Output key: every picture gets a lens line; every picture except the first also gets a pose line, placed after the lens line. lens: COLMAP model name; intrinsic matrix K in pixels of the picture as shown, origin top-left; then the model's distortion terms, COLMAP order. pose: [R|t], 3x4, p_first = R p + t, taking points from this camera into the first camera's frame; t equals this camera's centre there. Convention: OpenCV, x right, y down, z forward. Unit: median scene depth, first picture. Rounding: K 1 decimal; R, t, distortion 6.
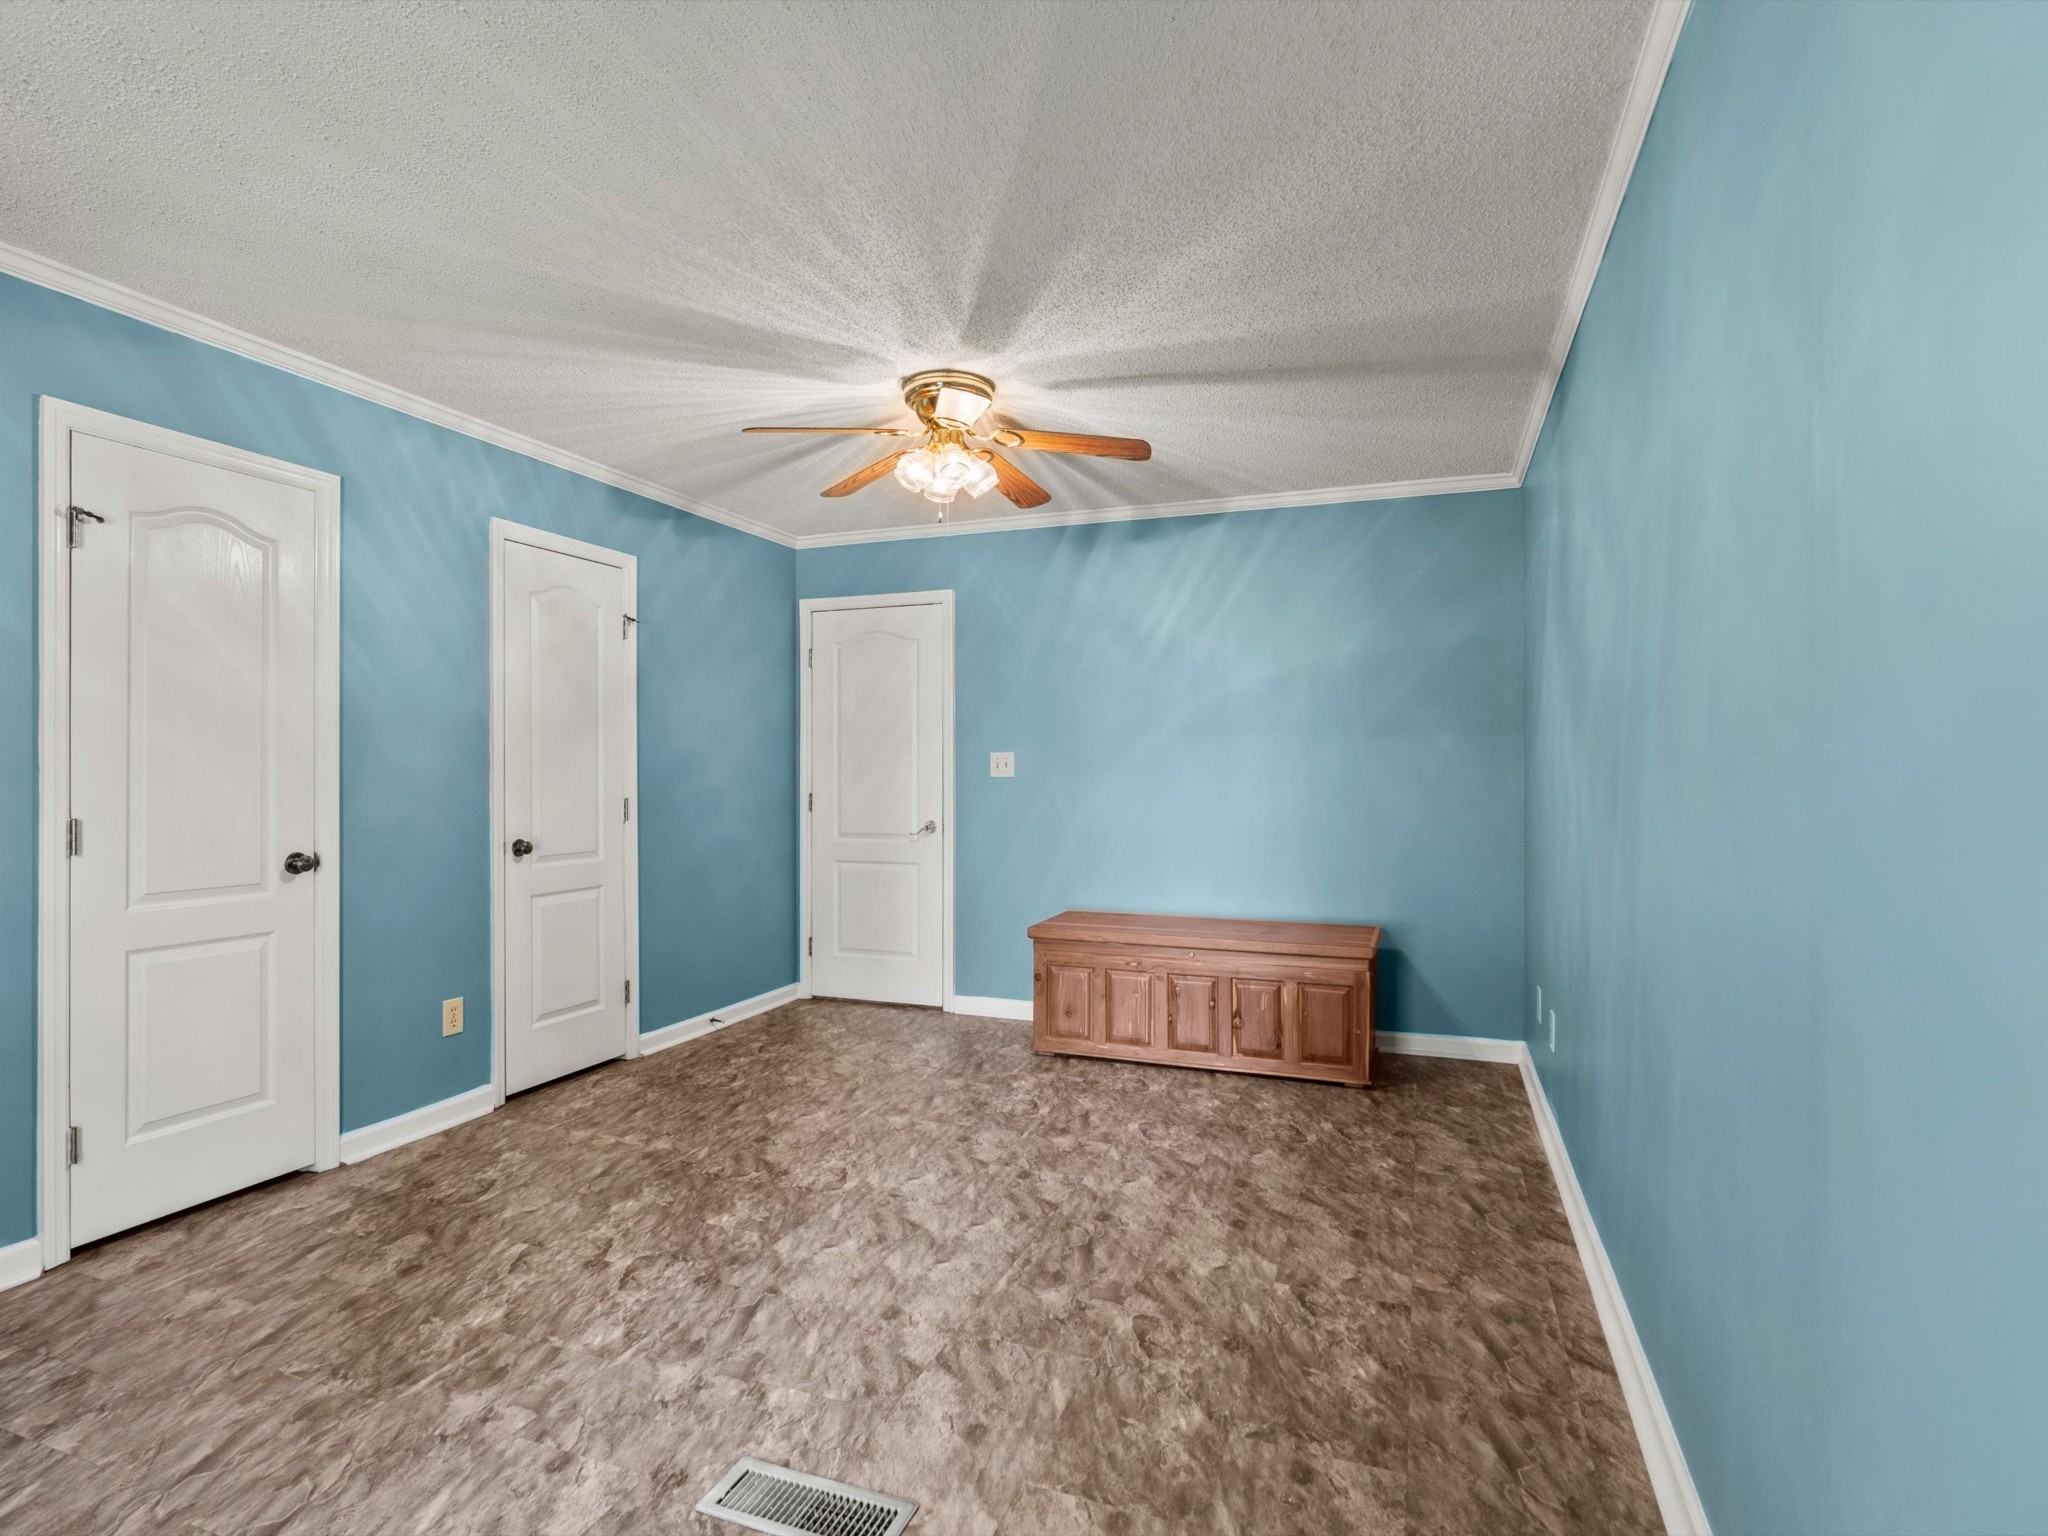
lens RADIAL K [[1038.2, 0, 1024.2], [0, 1038.2, 772.6], [0, 0, 1]] dist [-0.006320, 0.001446]
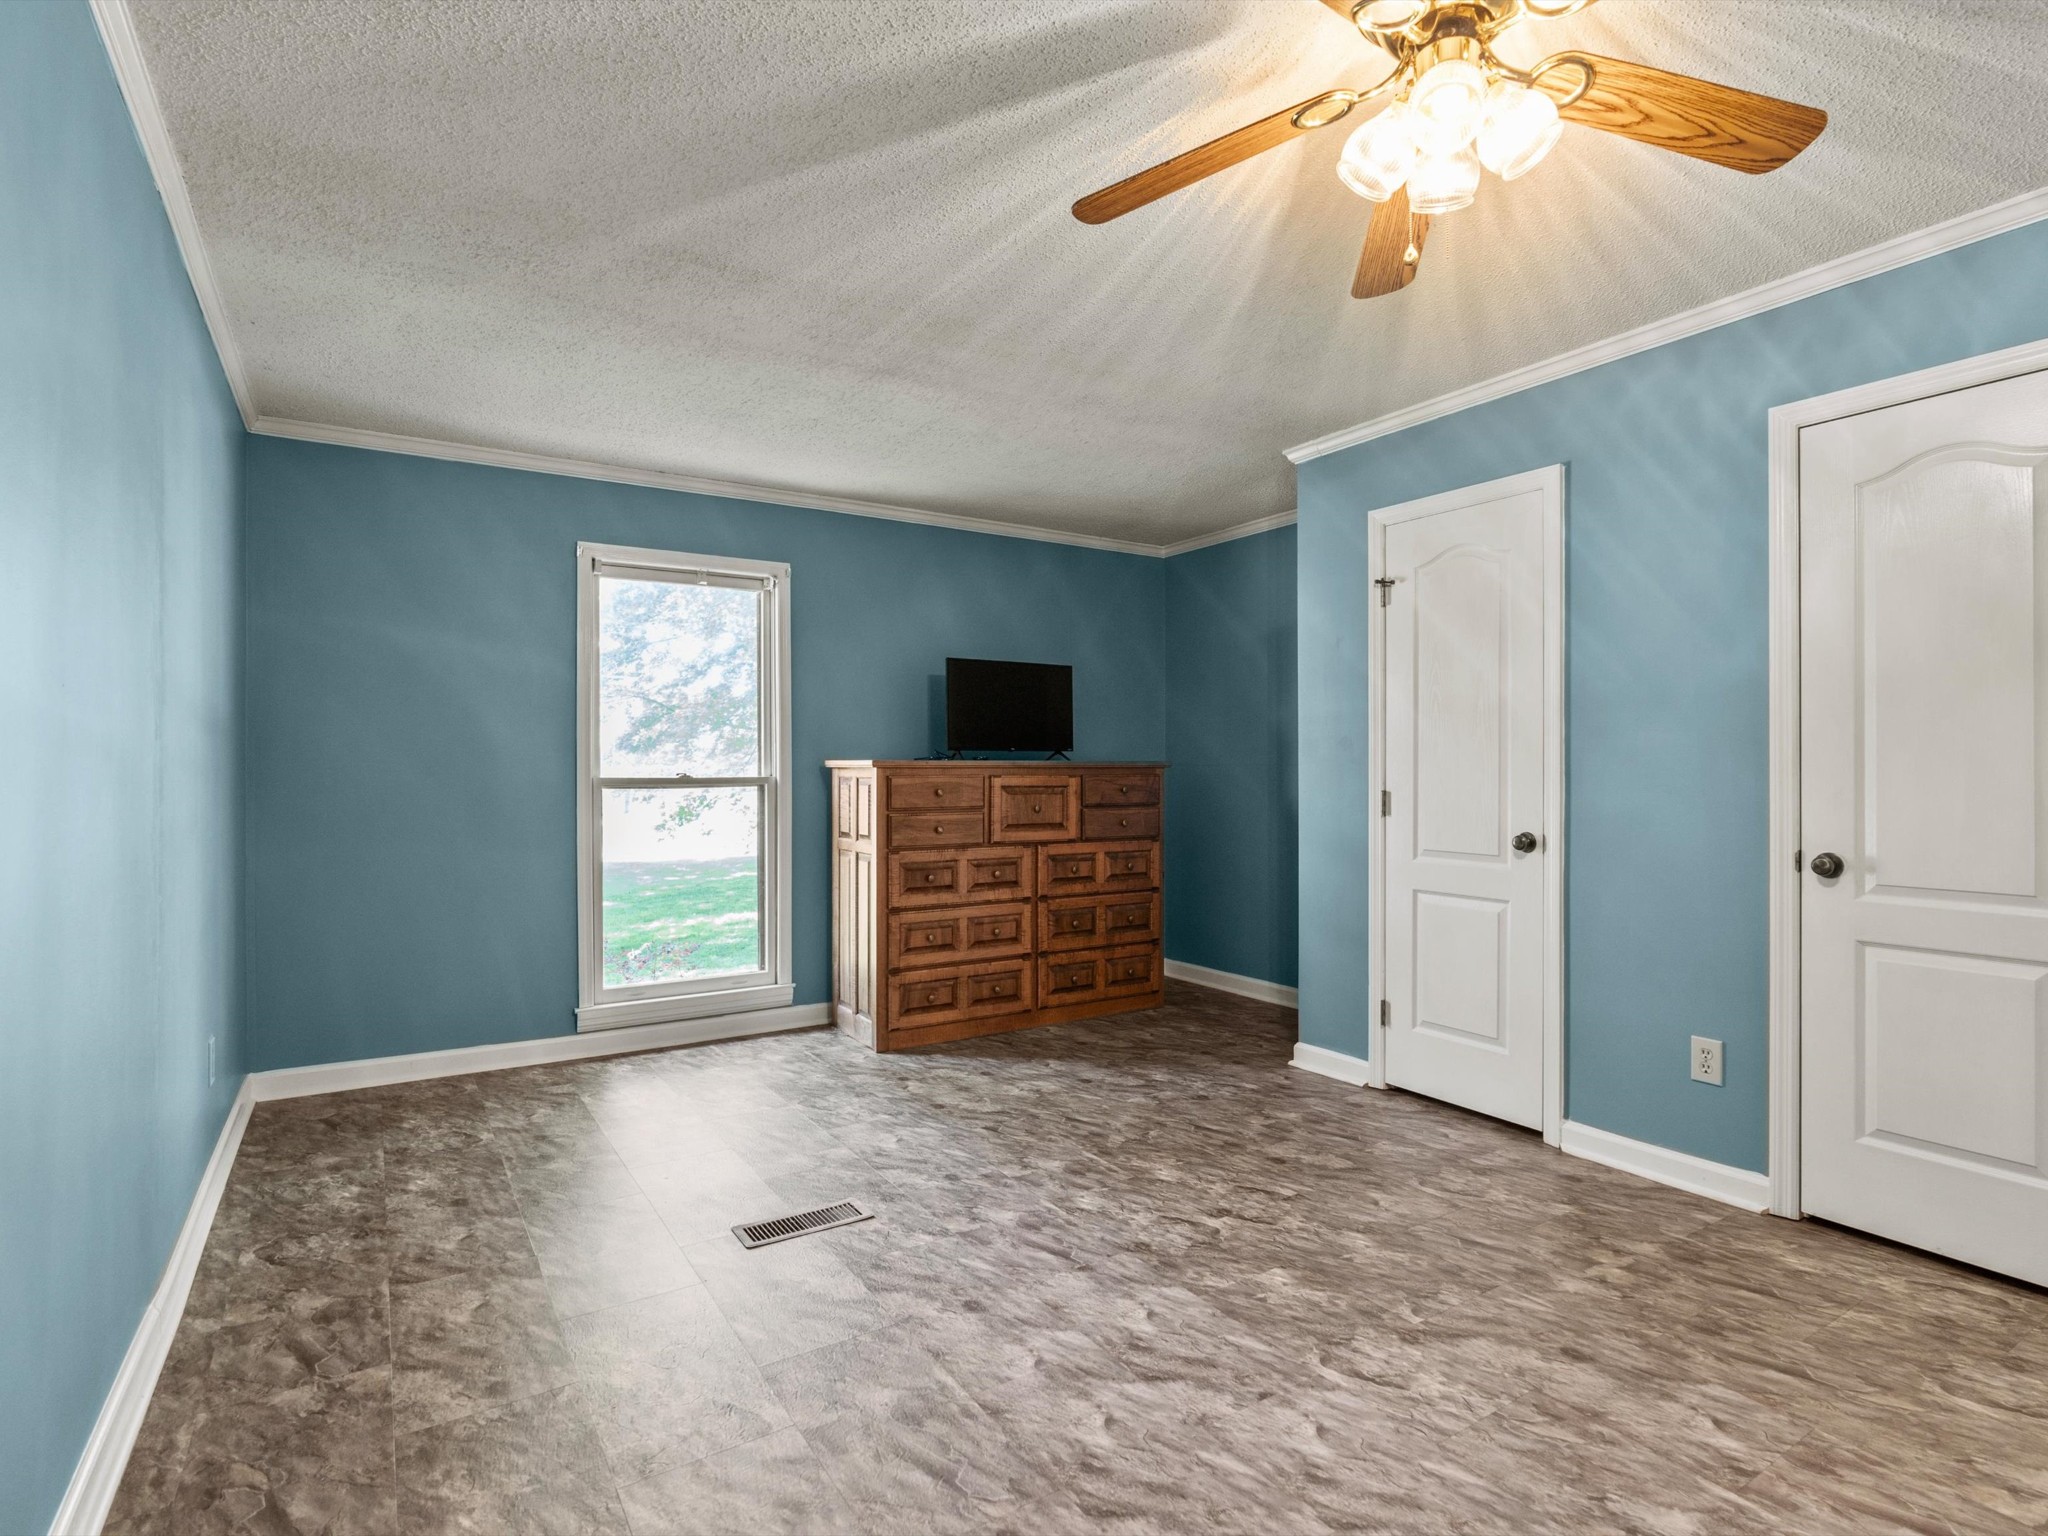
lens RADIAL K [[1038.2, 0, 1024.2], [0, 1038.2, 772.6], [0, 0, 1]] dist [-0.006320, 0.001446]
pose [[-0.595278, 0.004953, -0.803505, 0.505427], [0.000488, 0.999983, 0.005803, 0.008880], [0.803520, 0.003063, -0.595270, 1.302714]]
